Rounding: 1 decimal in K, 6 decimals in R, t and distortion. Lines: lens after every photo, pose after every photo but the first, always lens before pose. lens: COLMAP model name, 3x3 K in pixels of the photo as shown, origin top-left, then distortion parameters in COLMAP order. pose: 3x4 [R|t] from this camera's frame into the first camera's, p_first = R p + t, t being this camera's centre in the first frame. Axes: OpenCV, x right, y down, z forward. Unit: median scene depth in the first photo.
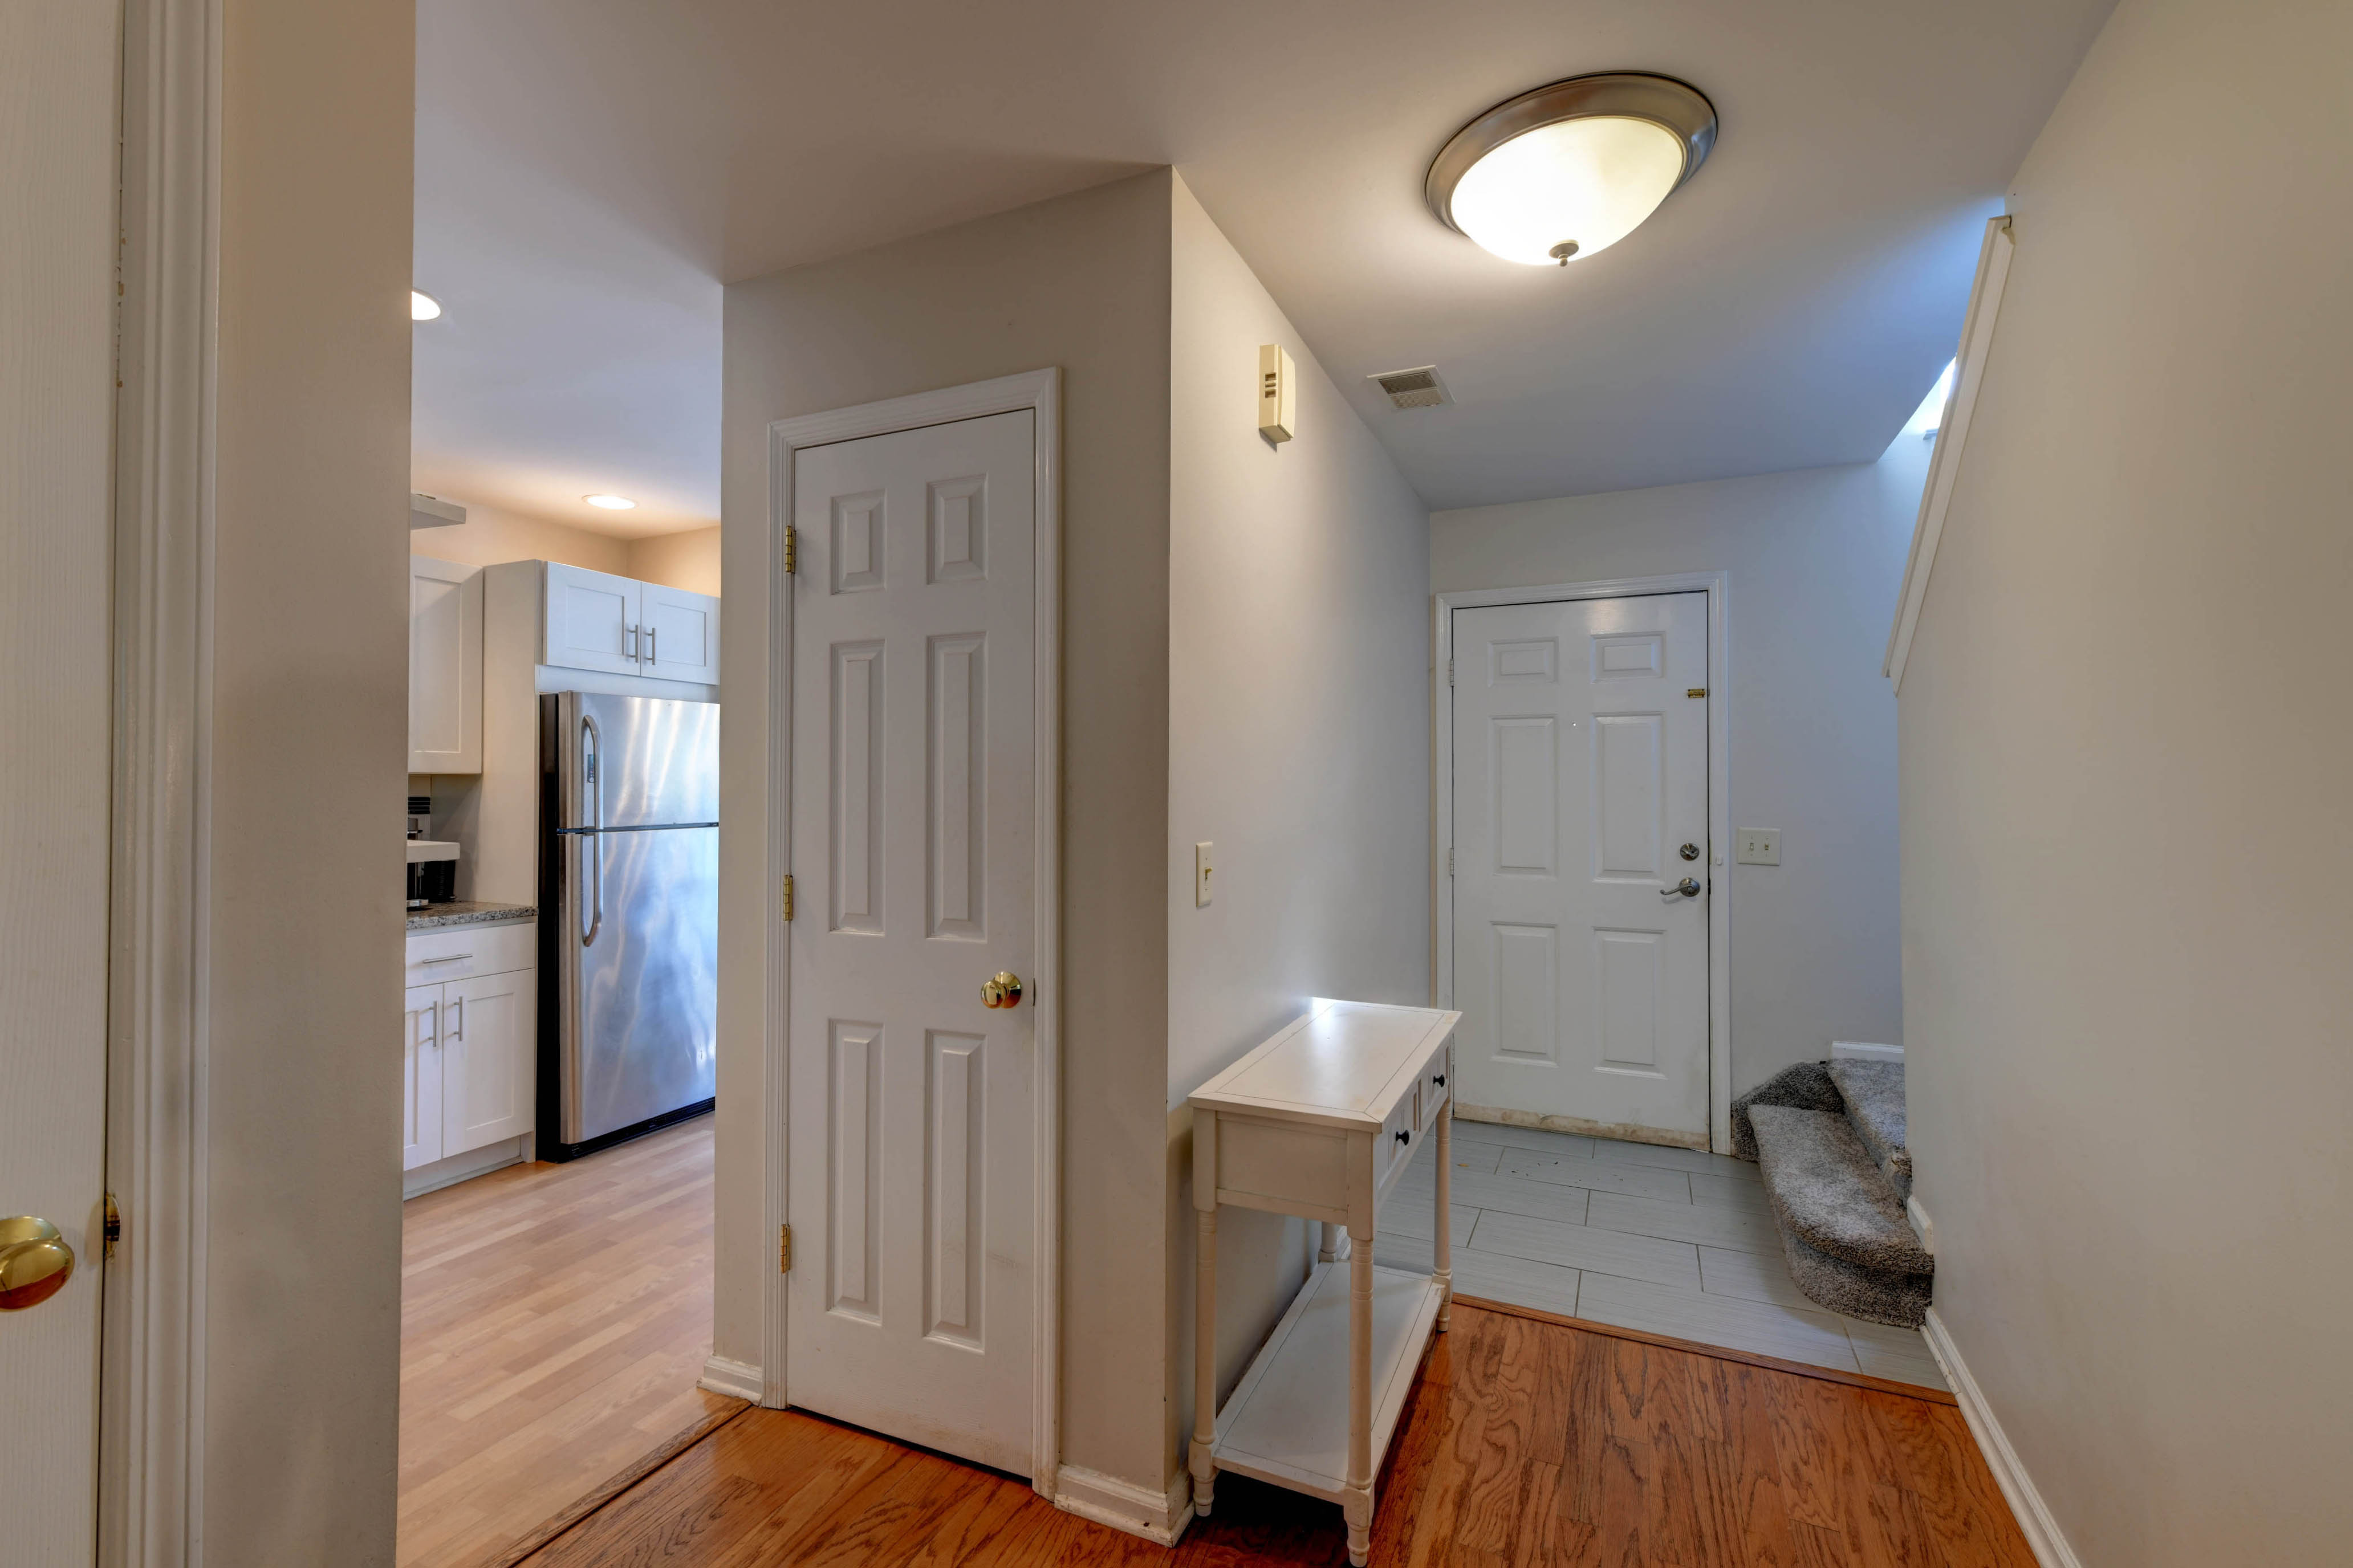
lens RADIAL K [[1012.1, 0, 1180.4], [0, 1012.1, 780.4], [0, 0, 1]] dist [0.000355, -0.000039]
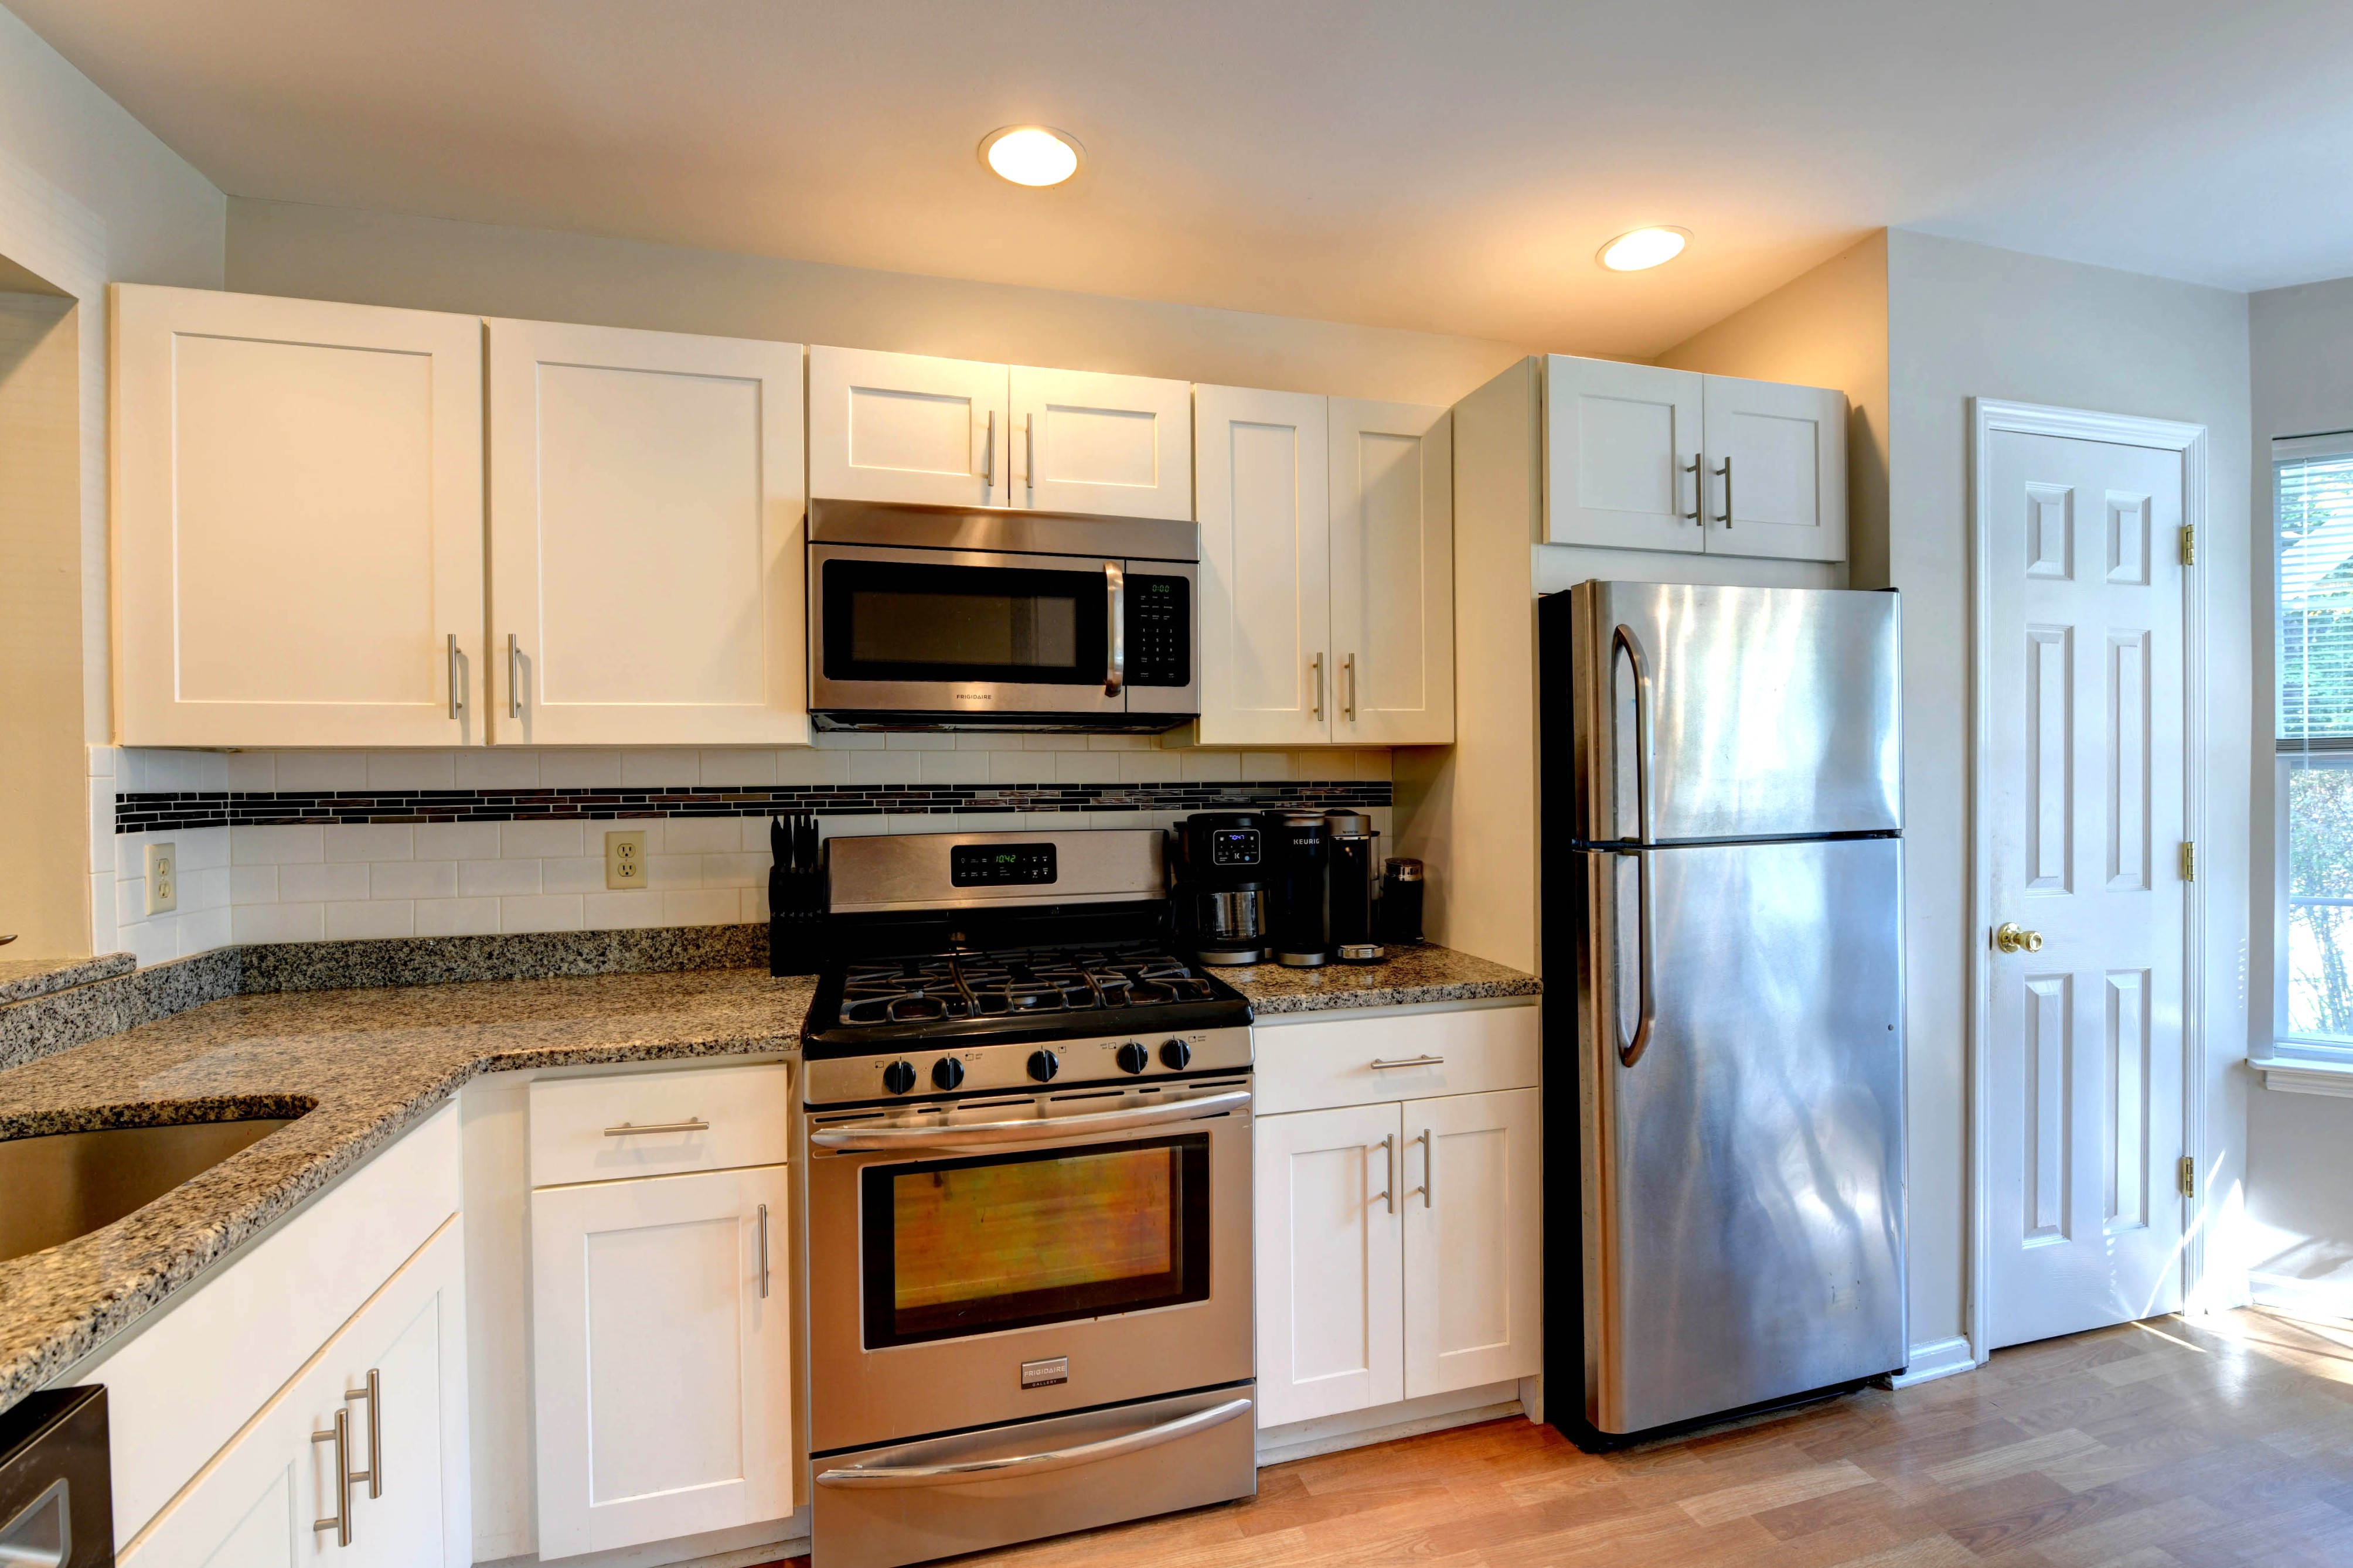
lens RADIAL K [[1034.2, 0, 1176.5], [0, 1034.2, 784.0], [0, 0, 1]] dist [-0.009806, -0.000144]
pose [[0.640563, -0.003325, -0.767898, -0.325977], [0.019746, 0.999731, 0.012143, 0.006680], [0.767652, -0.022941, 0.640457, 0.482925]]
